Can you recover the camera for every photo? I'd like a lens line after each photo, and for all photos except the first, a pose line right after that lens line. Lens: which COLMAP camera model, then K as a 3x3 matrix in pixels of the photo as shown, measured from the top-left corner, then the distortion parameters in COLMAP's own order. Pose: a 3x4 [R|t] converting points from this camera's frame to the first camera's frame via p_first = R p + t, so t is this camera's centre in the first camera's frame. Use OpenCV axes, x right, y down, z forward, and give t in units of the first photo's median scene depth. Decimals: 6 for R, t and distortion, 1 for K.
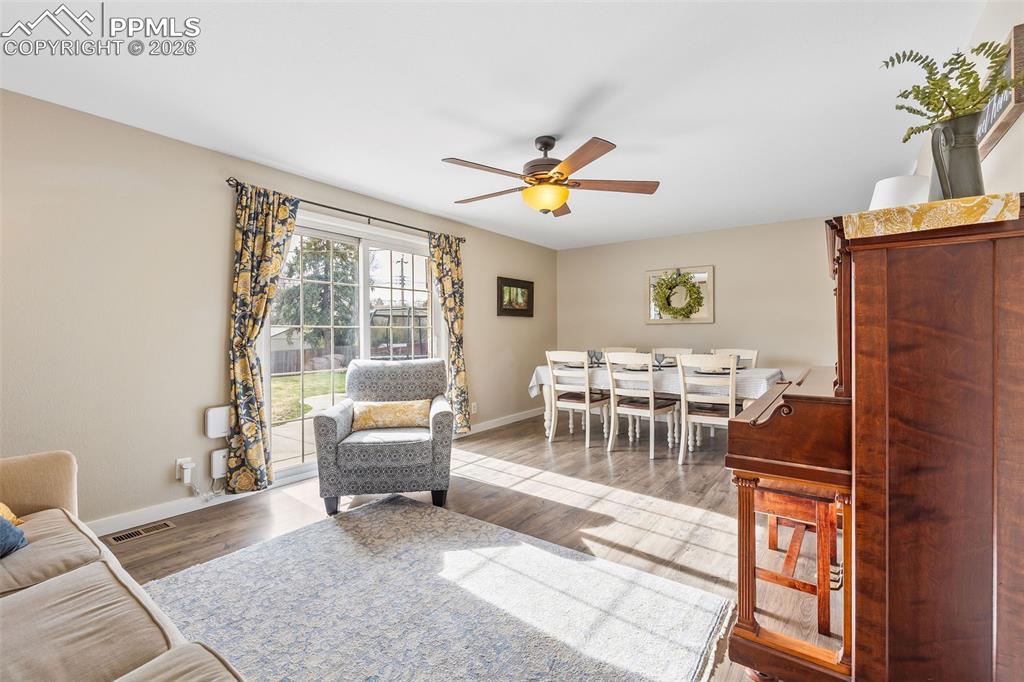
lens RADIAL K [[441.0, 0, 516.3], [0, 441.0, 341.5], [0, 0, 1]] dist [-0.002034, -0.000119]
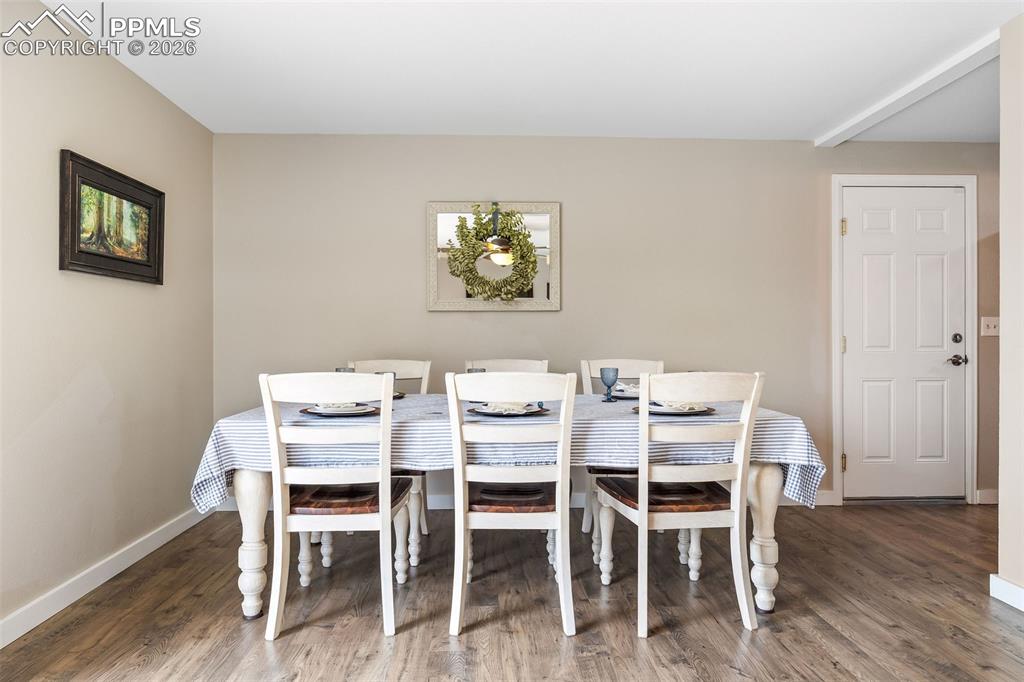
lens RADIAL K [[646.7, 0, 512.0], [0, 646.7, 341.0], [0, 0, 1]] dist [0.001288, 0.001907]
pose [[0.794688, 0.004473, 0.607001, -0.082473], [0.008585, 0.999790, -0.018607, 0.008421], [-0.606957, 0.019998, 0.794483, 0.504842]]
